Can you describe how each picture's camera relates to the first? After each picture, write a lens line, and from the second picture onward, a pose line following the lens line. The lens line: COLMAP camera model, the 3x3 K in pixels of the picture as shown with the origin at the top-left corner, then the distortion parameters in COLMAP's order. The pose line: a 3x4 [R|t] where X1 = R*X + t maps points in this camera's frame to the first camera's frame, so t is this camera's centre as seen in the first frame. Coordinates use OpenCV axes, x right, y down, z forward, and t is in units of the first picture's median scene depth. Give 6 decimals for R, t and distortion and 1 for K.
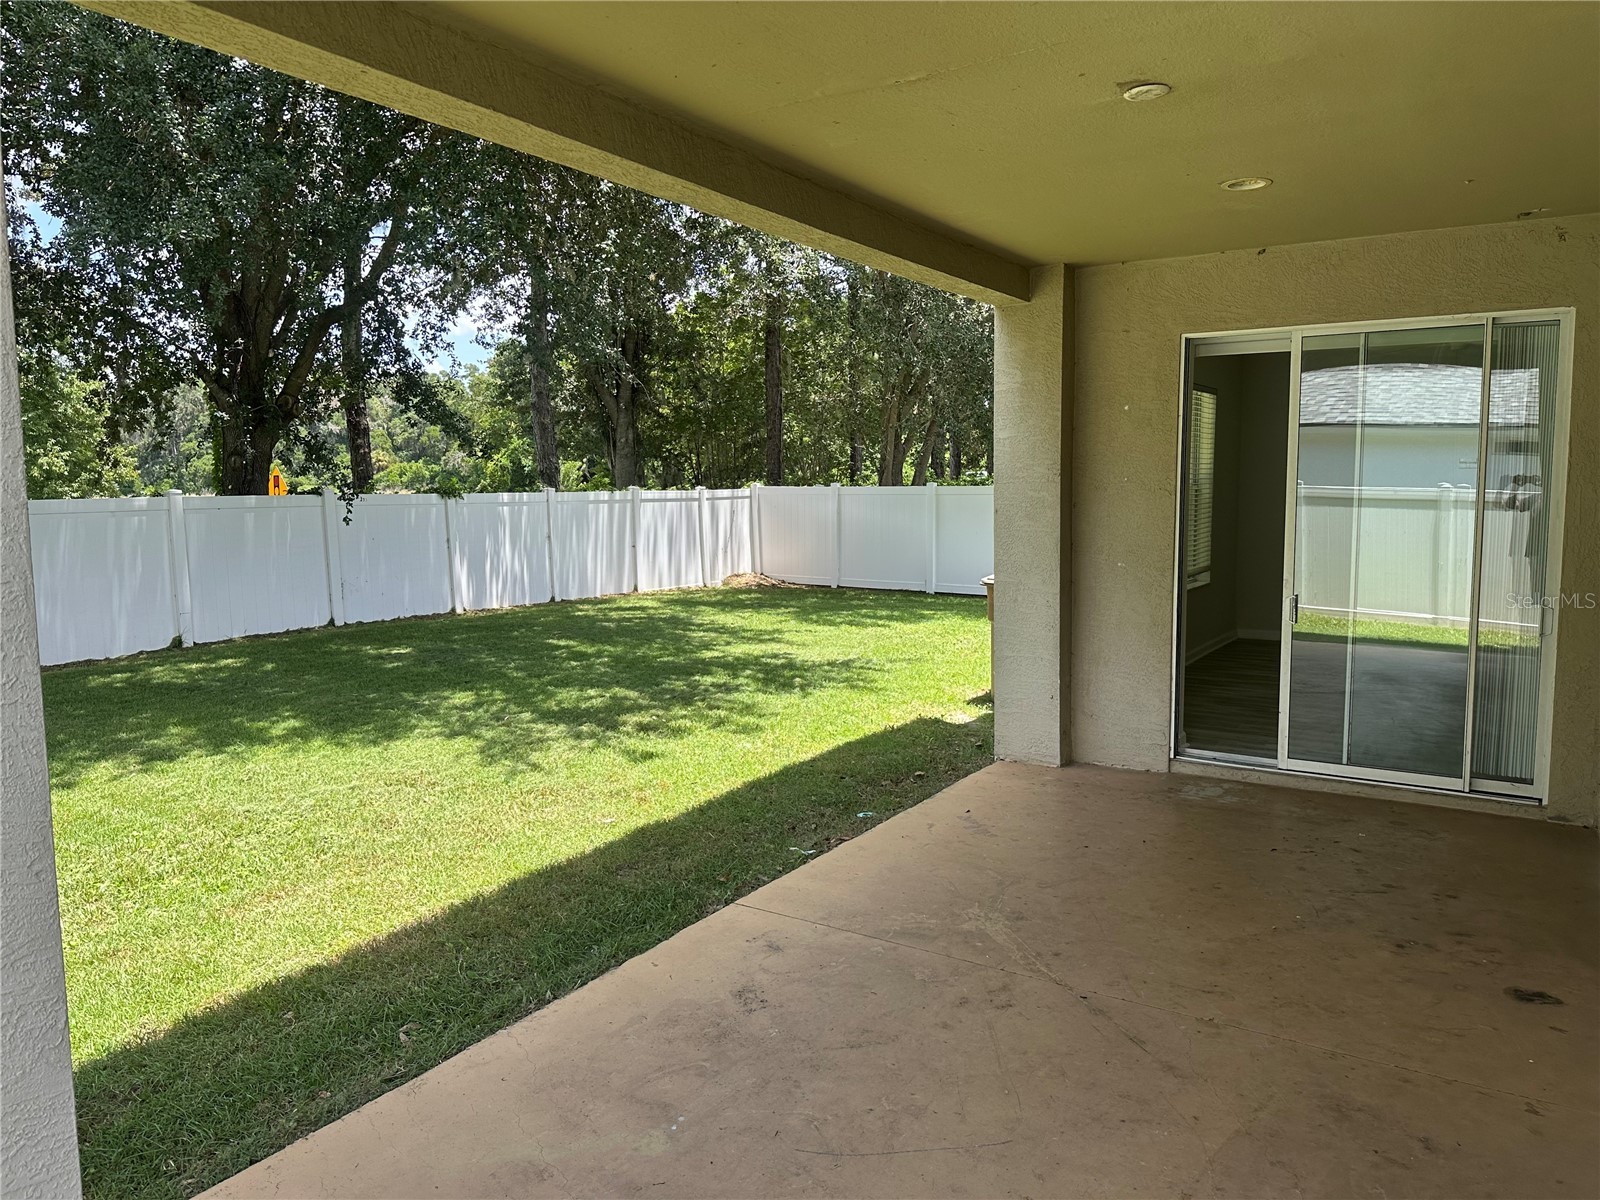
lens RADIAL K [[1128.2, 0, 805.7], [0, 1128.2, 603.6], [0, 0, 1]] dist [0.035969, -0.051940]
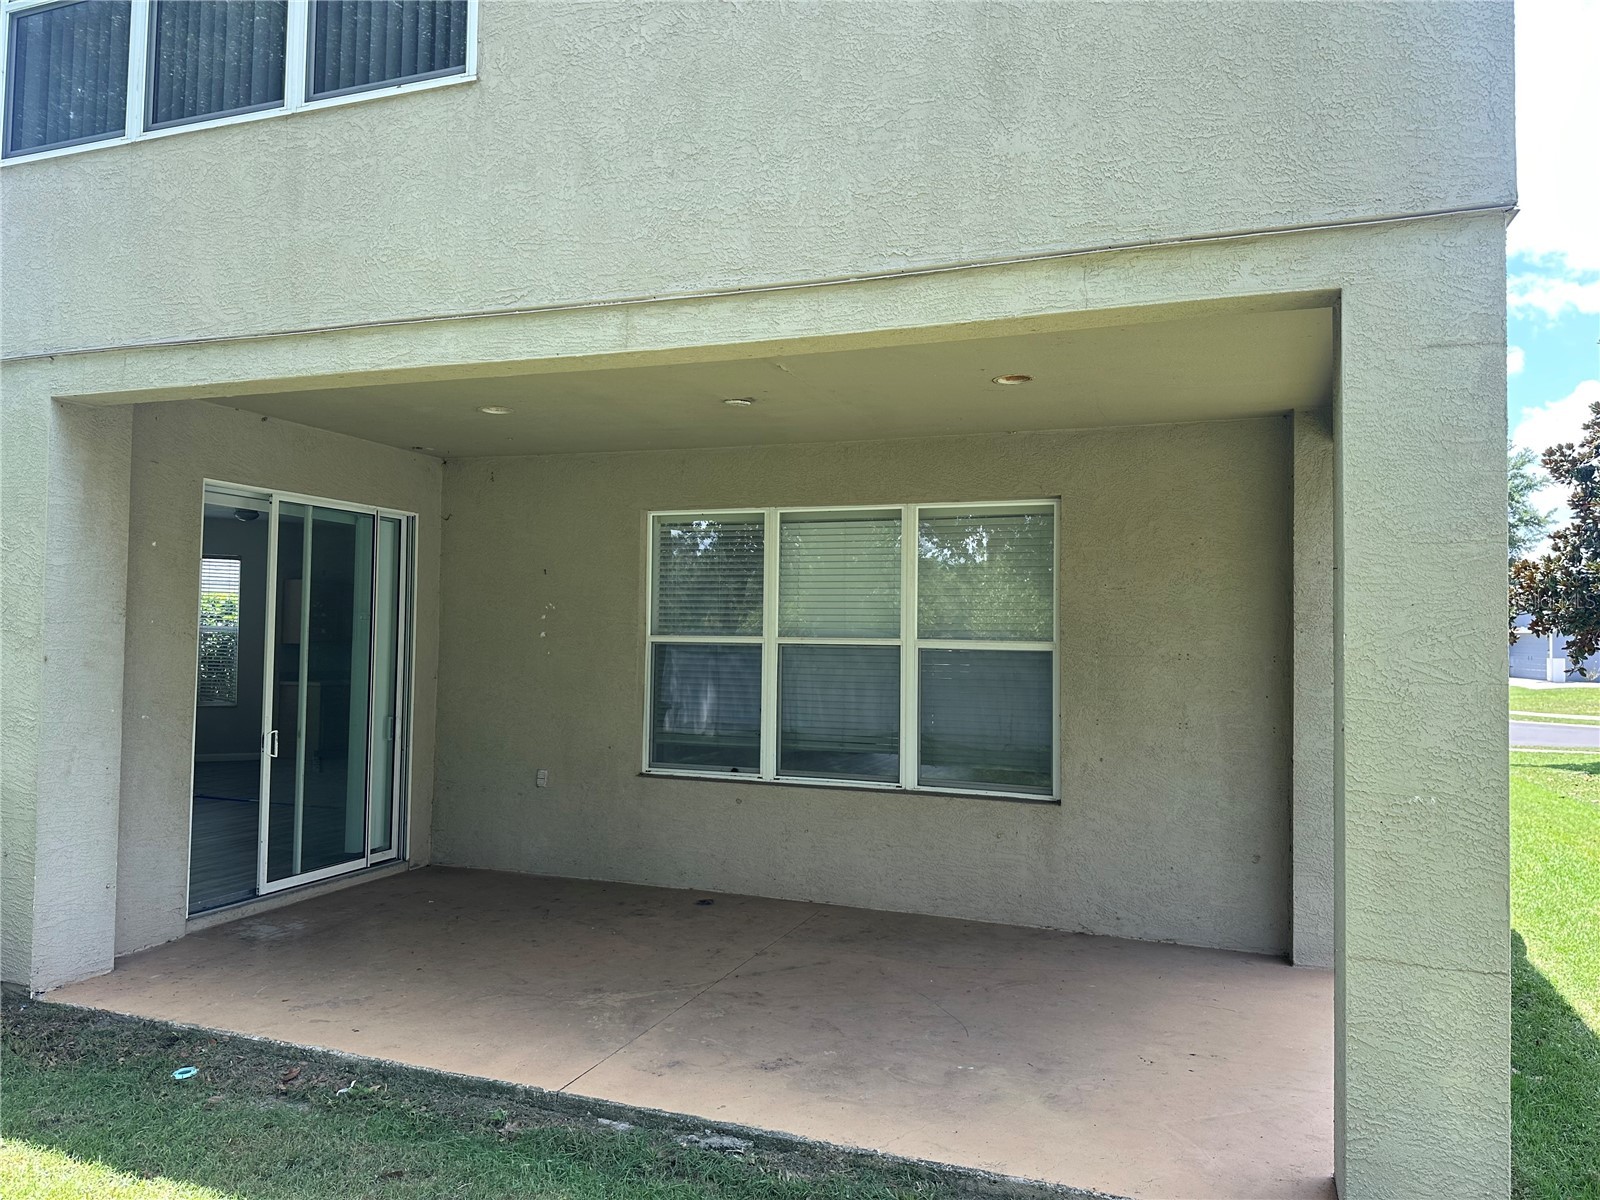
lens RADIAL K [[1128.2, 0, 802.2], [0, 1128.2, 590.6], [0, 0, 1]] dist [0.035969, -0.051940]
pose [[-0.214350, 0.036051, 0.976091, -1.198122], [0.095203, 0.995332, -0.015855, -0.118430], [-0.972106, 0.089529, -0.216782, 1.160522]]
